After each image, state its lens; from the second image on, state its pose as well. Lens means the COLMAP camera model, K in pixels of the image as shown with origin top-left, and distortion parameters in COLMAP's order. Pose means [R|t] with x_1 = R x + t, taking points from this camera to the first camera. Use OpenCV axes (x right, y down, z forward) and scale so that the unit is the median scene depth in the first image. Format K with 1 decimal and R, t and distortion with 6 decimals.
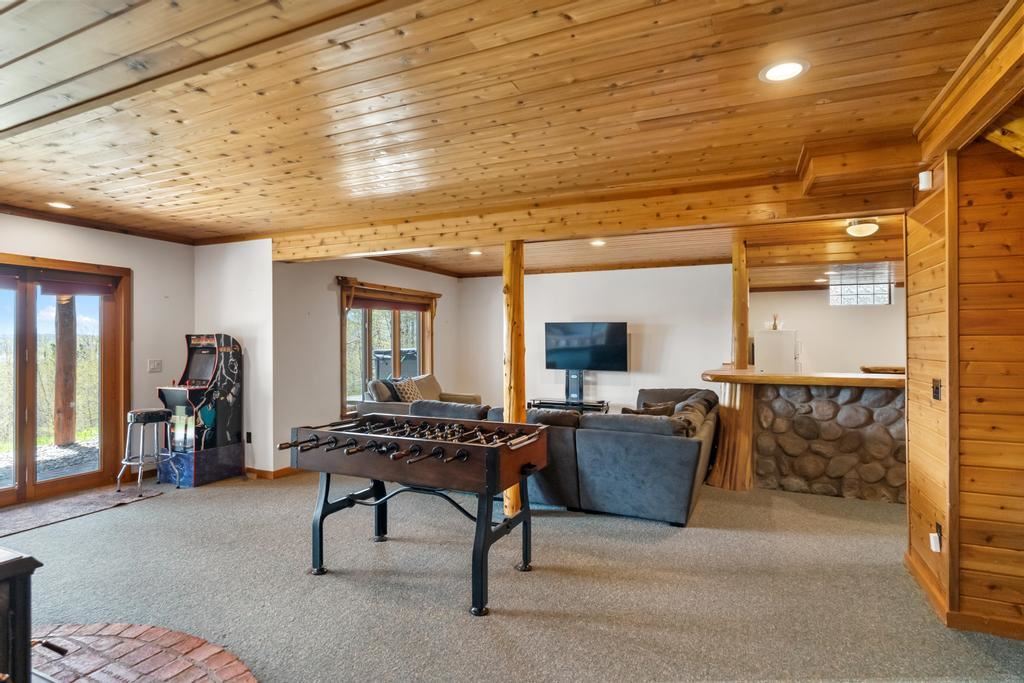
lens RADIAL K [[517.1, 0, 513.0], [0, 517.1, 338.5], [0, 0, 1]] dist [-0.005265, 0.000282]
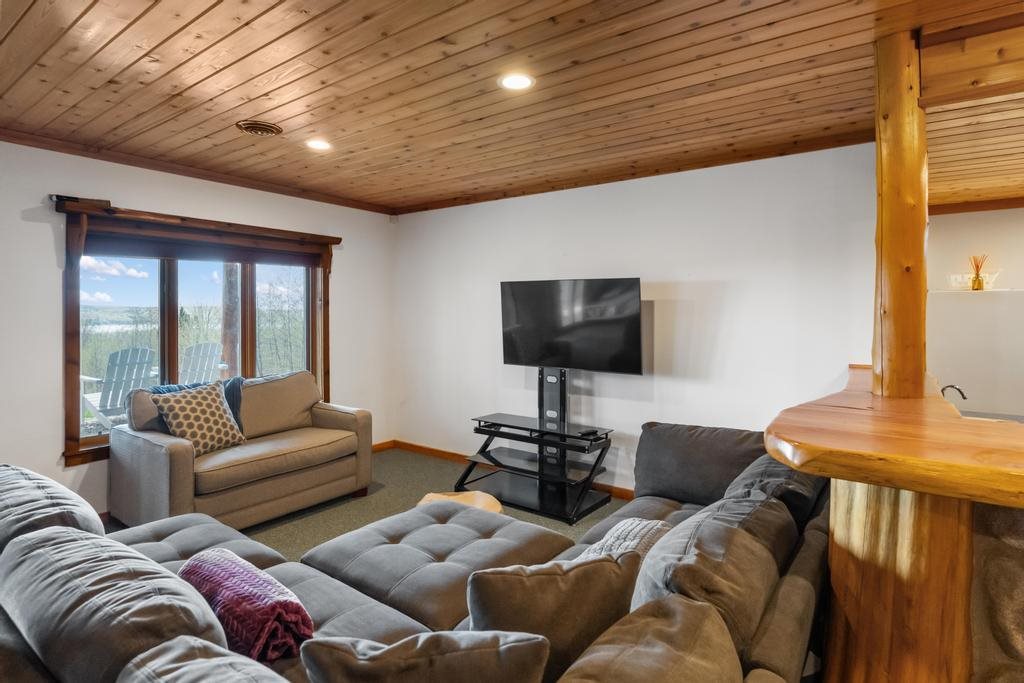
lens RADIAL K [[525.4, 0, 511.5], [0, 525.4, 307.2], [0, 0, 1]] dist [0.001987, 0.000485]
pose [[0.980637, -0.003229, -0.195810, 0.284197], [0.002629, 0.999991, -0.003321, -0.001890], [0.195819, 0.002742, 0.980636, 0.679600]]
